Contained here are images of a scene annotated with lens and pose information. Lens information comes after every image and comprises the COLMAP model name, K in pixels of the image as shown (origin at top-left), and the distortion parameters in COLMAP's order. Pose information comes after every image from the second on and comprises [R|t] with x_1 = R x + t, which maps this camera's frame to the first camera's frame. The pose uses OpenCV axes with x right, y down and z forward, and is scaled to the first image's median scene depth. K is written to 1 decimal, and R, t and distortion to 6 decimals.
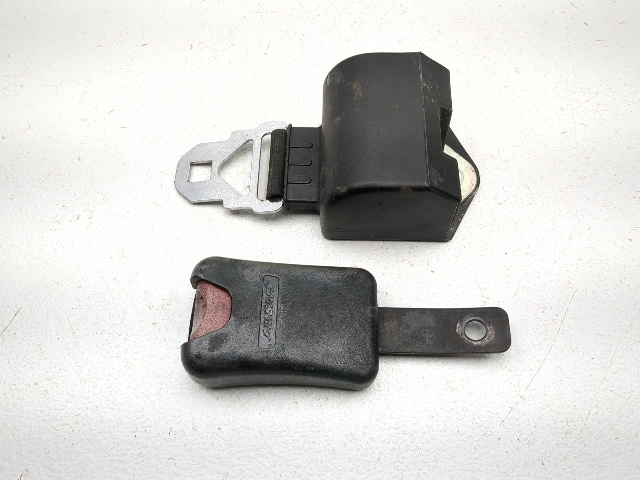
lens RADIAL K [[566.9, 0, 320.0], [0, 566.9, 240.0], [0, 0, 1]] dist [0.001276, -0.022630]
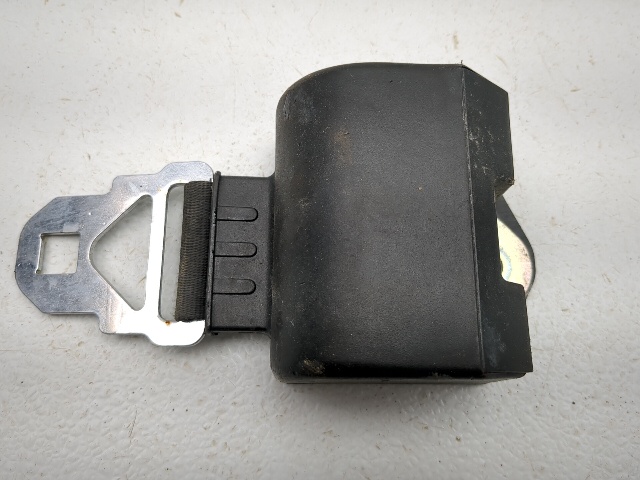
lens RADIAL K [[566.9, 0, 320.0], [0, 566.9, 240.0], [0, 0, 1]] dist [0.001276, -0.022630]
pose [[0.996638, -0.002077, 0.081906, 0.002467], [-0.014167, 0.980252, 0.197242, -0.269077], [-0.080698, -0.197739, 0.976927, 0.459363]]
